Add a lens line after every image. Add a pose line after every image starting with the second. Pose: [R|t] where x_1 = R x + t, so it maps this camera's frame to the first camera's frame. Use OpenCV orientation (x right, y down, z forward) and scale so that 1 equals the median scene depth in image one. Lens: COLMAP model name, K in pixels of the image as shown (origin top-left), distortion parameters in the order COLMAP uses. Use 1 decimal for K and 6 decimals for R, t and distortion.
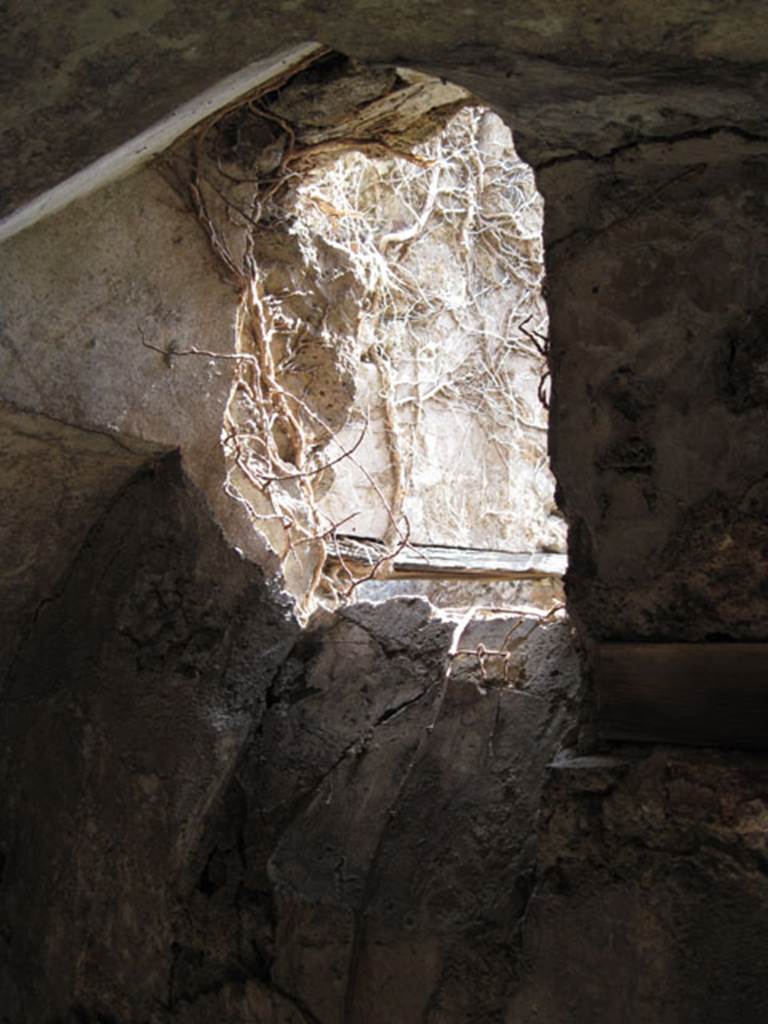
lens RADIAL K [[1053.7, 0, 386.8], [0, 1053.7, 505.0], [0, 0, 1]] dist [-0.107591, 0.000000]
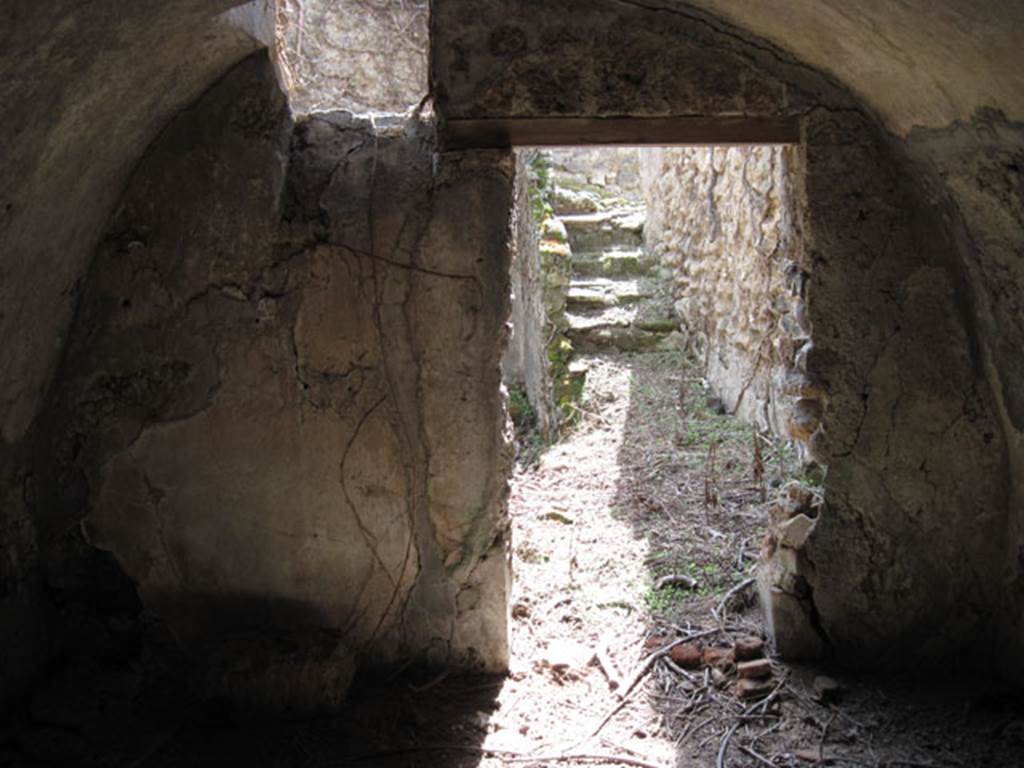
lens RADIAL K [[1053.7, 0, 526.9], [0, 1053.7, 385.0], [0, 0, 1]] dist [-0.107591, 0.000000]
pose [[0.750517, -0.137949, 0.646292, -1.364235], [-0.060741, 0.959431, 0.275323, 0.003178], [-0.658053, -0.245892, 0.711690, -1.284753]]
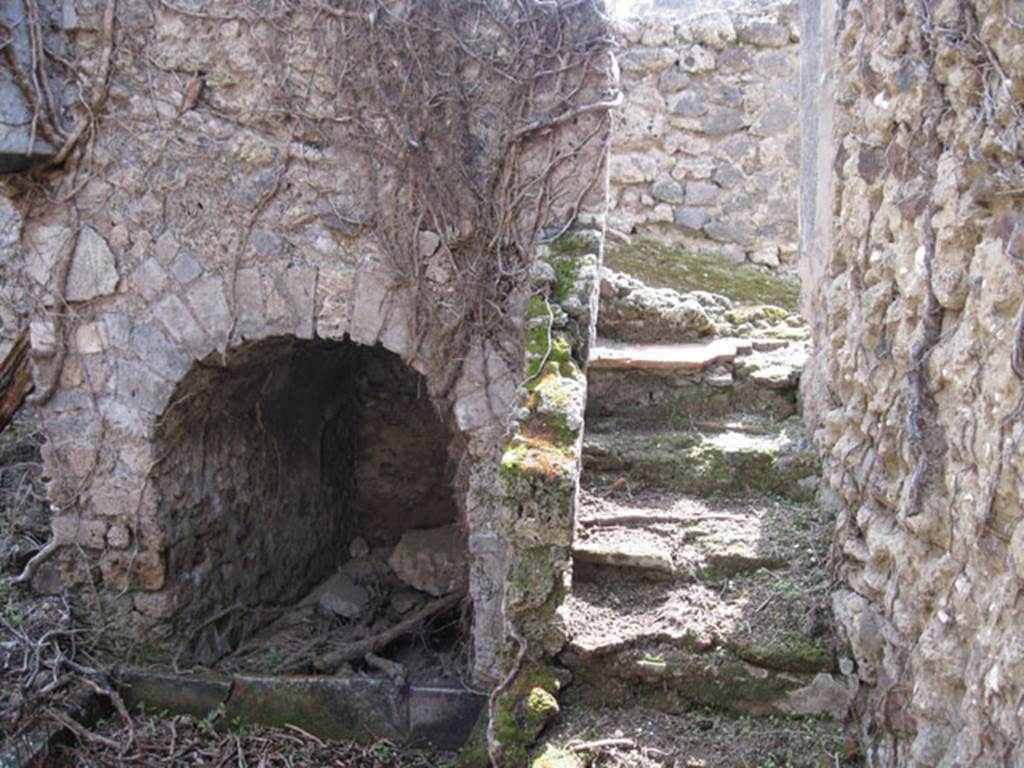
lens RADIAL K [[1053.7, 0, 524.8], [0, 1053.7, 413.5], [0, 0, 1]] dist [-0.107591, 0.000000]
pose [[0.895865, -0.090639, 0.434983, 1.281867], [-0.043294, 0.956508, 0.288477, 0.061438], [-0.442212, -0.277268, 0.852978, 0.705375]]
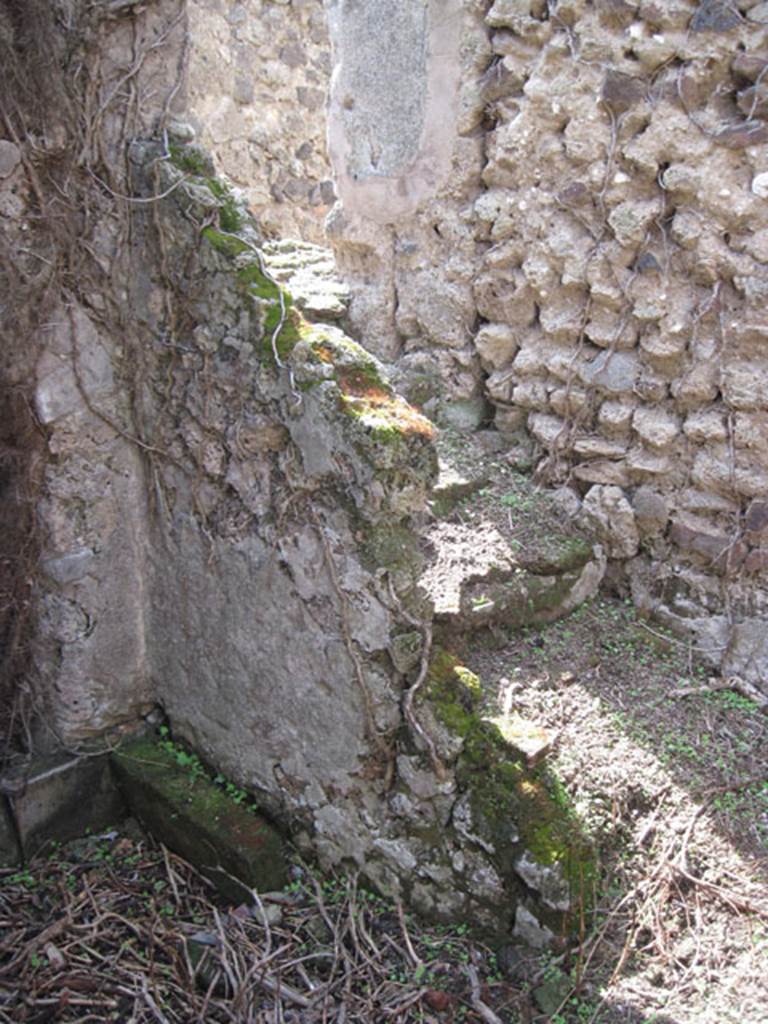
lens RADIAL K [[1053.7, 0, 414.7], [0, 1053.7, 510.9], [0, 0, 1]] dist [-0.107591, 0.000000]
pose [[0.107813, -0.315427, 0.942805, 0.428409], [-0.150717, 0.932186, 0.329109, 0.323648], [-0.982680, -0.177579, 0.052962, 2.411306]]
